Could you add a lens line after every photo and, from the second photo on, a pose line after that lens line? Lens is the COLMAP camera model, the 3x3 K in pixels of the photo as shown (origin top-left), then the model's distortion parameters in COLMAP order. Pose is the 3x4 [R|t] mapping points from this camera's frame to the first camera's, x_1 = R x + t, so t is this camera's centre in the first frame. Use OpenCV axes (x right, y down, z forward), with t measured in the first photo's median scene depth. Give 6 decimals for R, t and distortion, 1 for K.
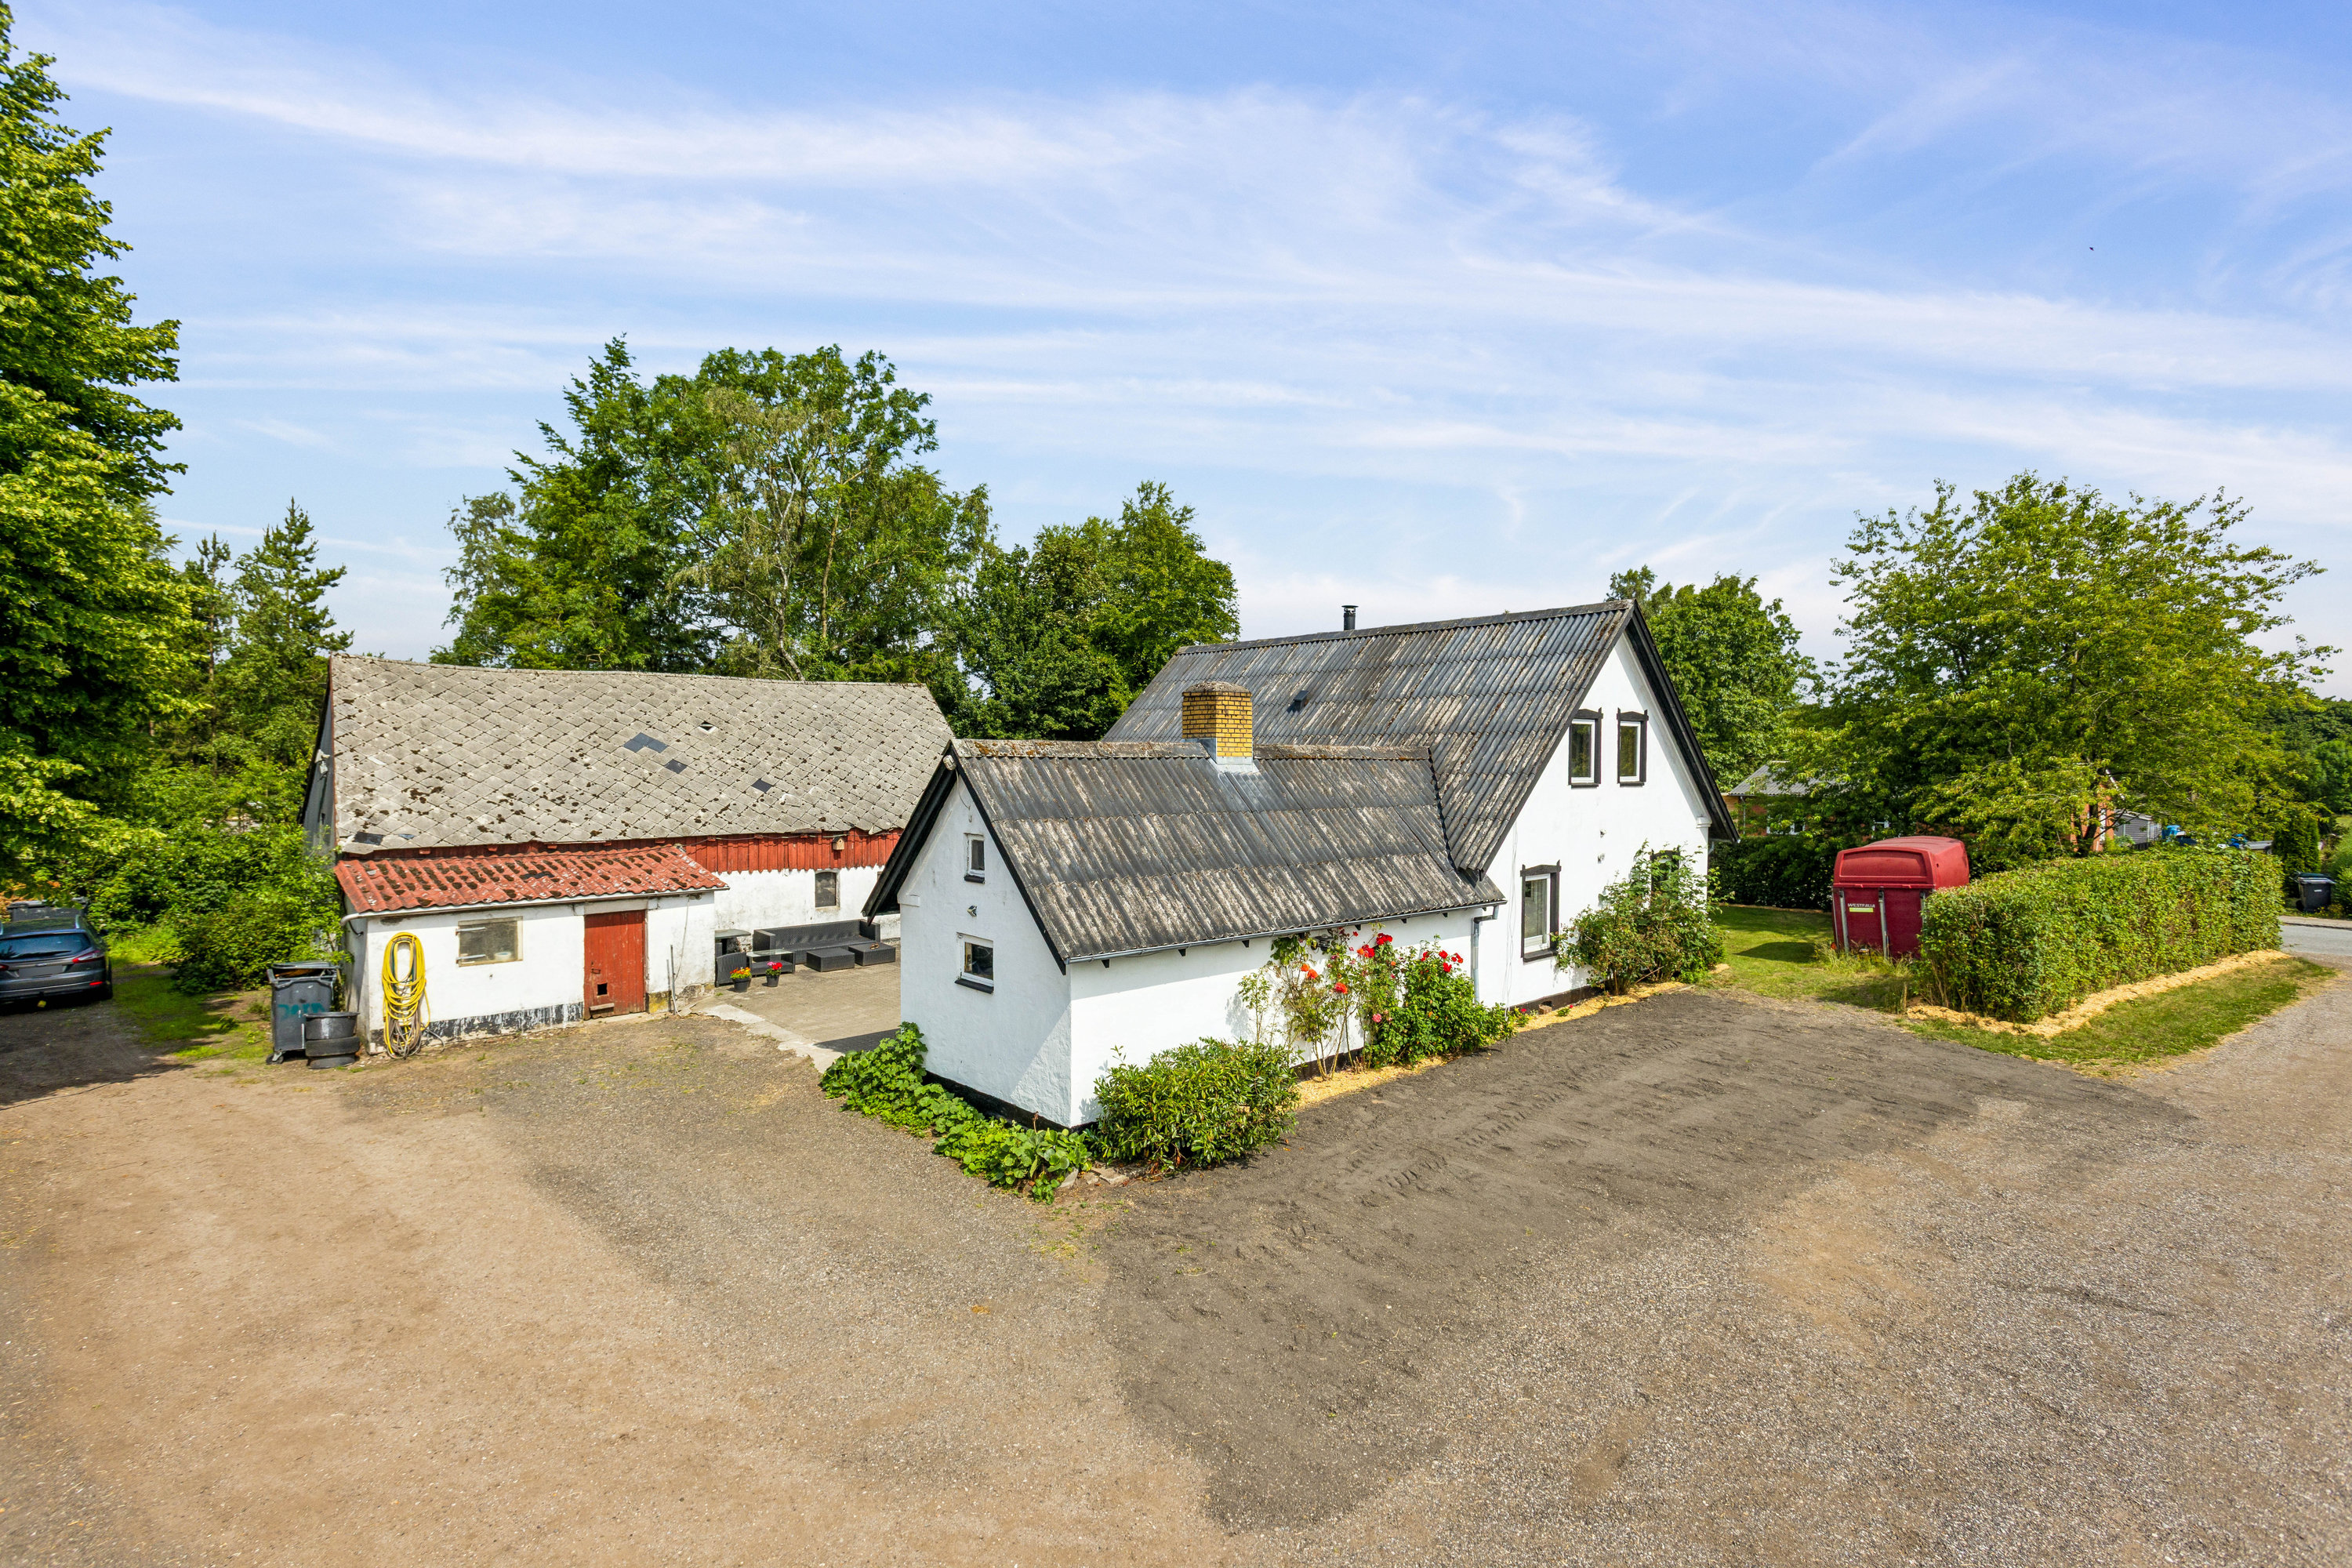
lens RADIAL K [[1119.0, 0, 1169.2], [0, 1119.0, 778.9], [0, 0, 1]] dist [0.003233, 0.002143]
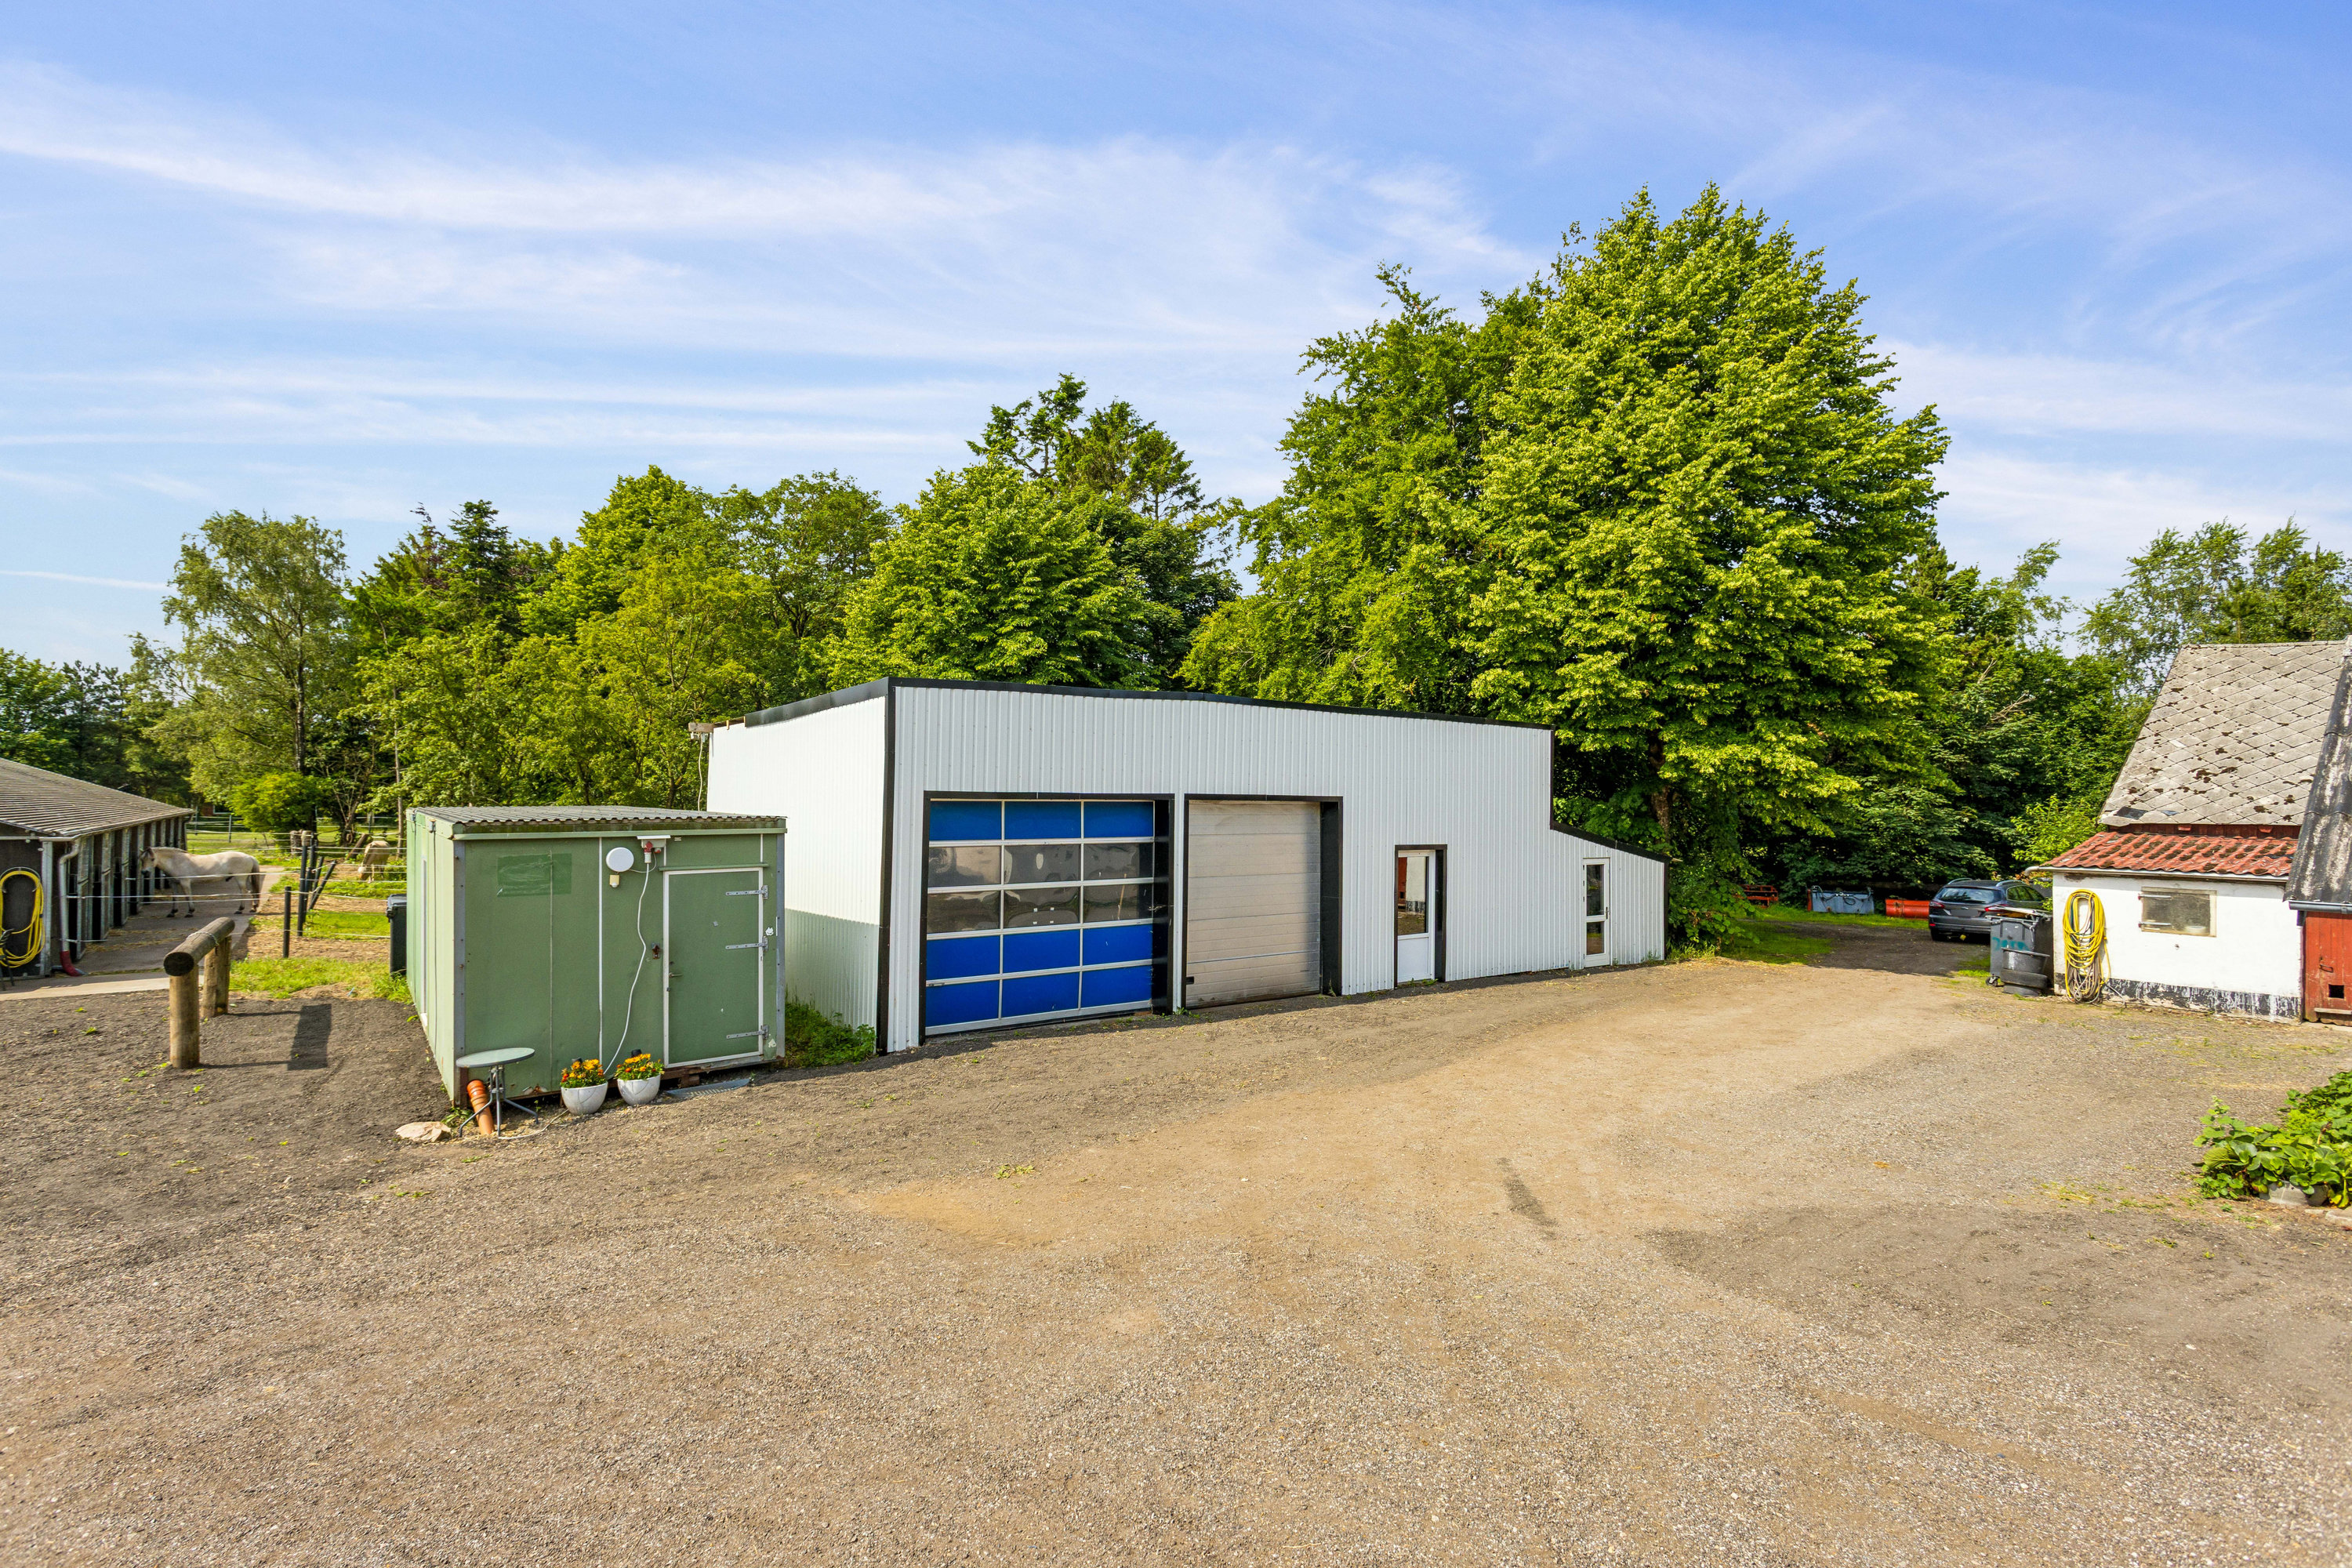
lens RADIAL K [[1119.0, 0, 1169.2], [0, 1119.0, 778.9], [0, 0, 1]] dist [0.003233, 0.002143]
pose [[-0.100420, -0.023928, -0.994657, 0.447099], [-0.029329, 0.999348, -0.021080, 0.070857], [0.994513, 0.027056, -0.101056, 0.199541]]
